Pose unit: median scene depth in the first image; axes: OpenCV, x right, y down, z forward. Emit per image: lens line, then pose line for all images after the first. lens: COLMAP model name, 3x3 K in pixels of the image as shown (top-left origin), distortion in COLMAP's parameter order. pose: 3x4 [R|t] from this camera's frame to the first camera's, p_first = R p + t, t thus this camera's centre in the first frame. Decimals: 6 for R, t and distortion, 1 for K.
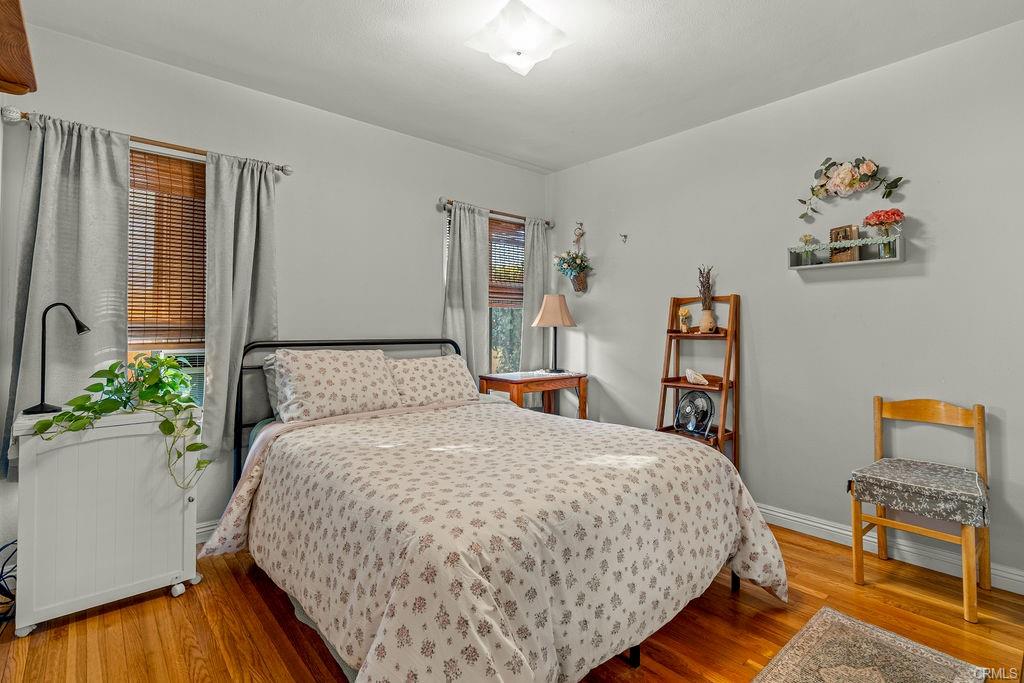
lens RADIAL K [[466.8, 0, 514.4], [0, 466.8, 338.0], [0, 0, 1]] dist [-0.009813, 0.002793]
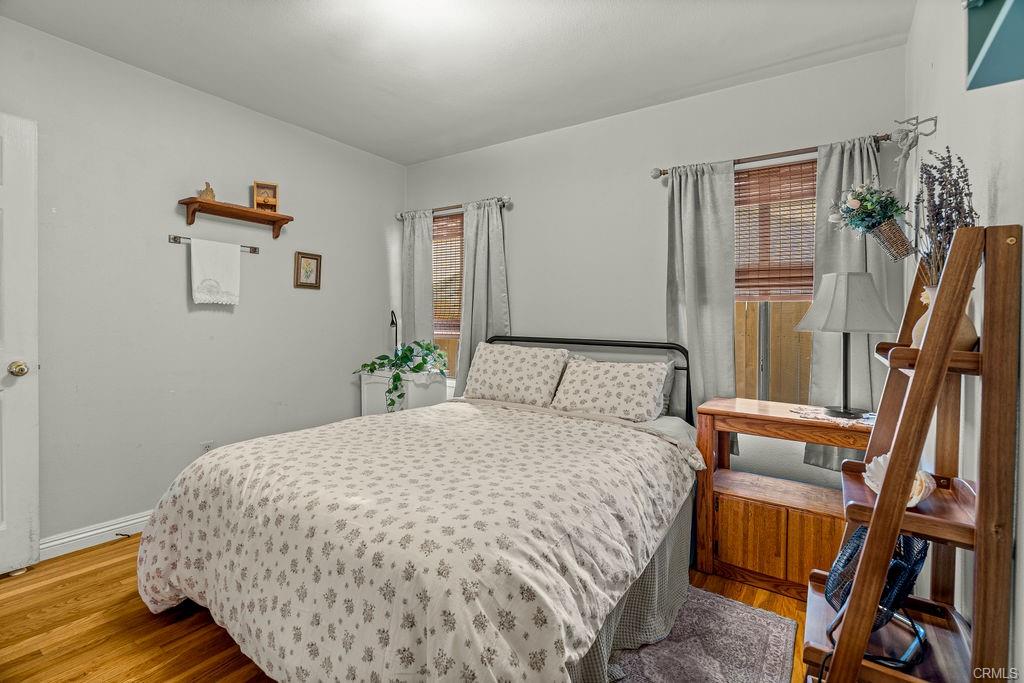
lens RADIAL K [[466.8, 0, 514.2], [0, 466.8, 338.6], [0, 0, 1]] dist [-0.009813, 0.002793]
pose [[0.265387, 0.044654, -0.963107, 0.697417], [-0.037643, 0.998645, 0.035929, -0.030893], [0.963407, 0.026719, 0.266708, 0.662309]]
